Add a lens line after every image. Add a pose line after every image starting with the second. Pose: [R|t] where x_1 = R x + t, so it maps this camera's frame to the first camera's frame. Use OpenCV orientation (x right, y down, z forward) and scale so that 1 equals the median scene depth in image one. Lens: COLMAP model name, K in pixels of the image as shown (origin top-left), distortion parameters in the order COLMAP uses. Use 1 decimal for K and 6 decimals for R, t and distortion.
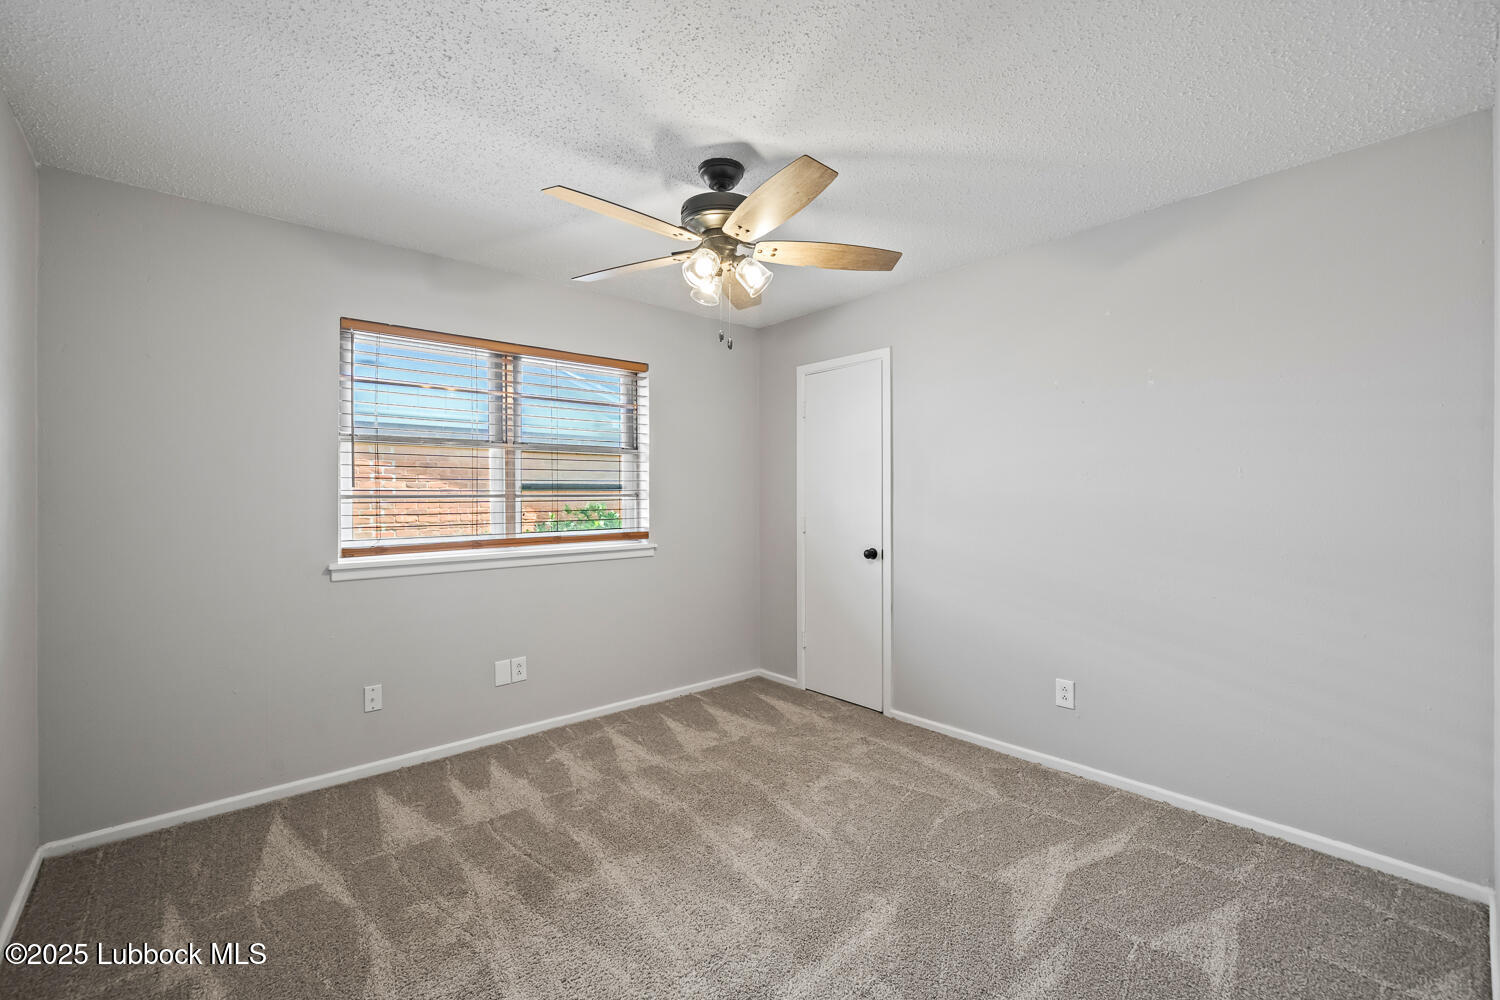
lens RADIAL K [[641.0, 0, 744.1], [0, 641.0, 498.8], [0, 0, 1]] dist [0.000825, 0.000200]
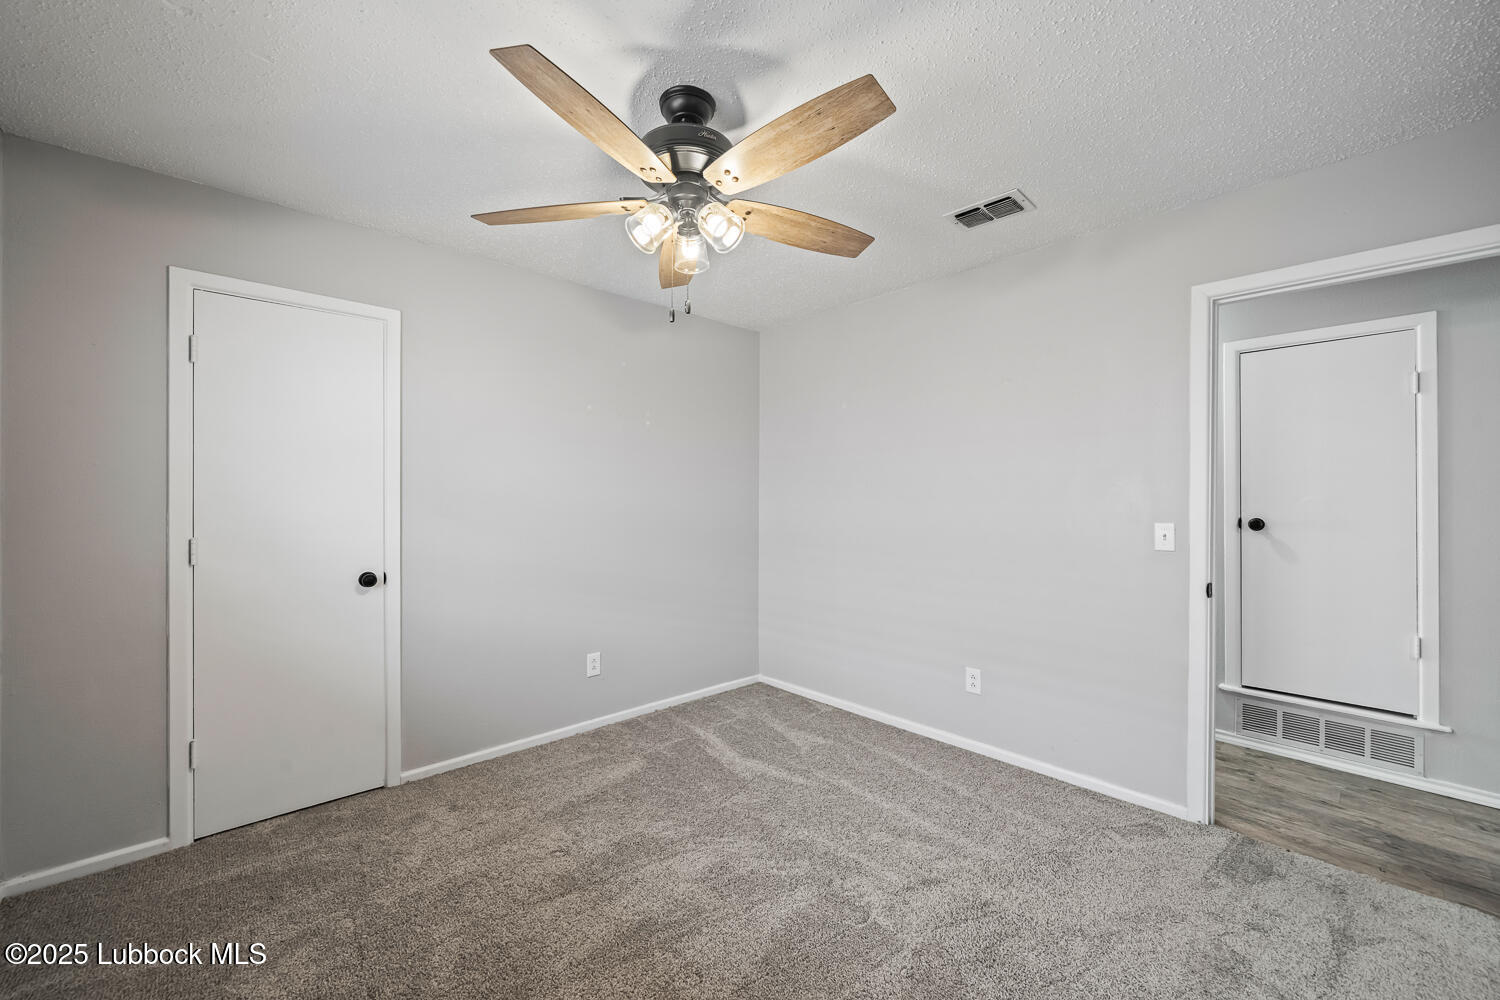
lens RADIAL K [[579.4, 0, 750.0], [0, 579.4, 500.0], [0, 0, 1]] dist [-0.001542, -0.000141]
pose [[-0.023580, 0.002928, 0.999718, -0.600066], [0.003377, 0.999990, -0.002849, -0.003171], [-0.999716, 0.003308, -0.023589, 0.725071]]
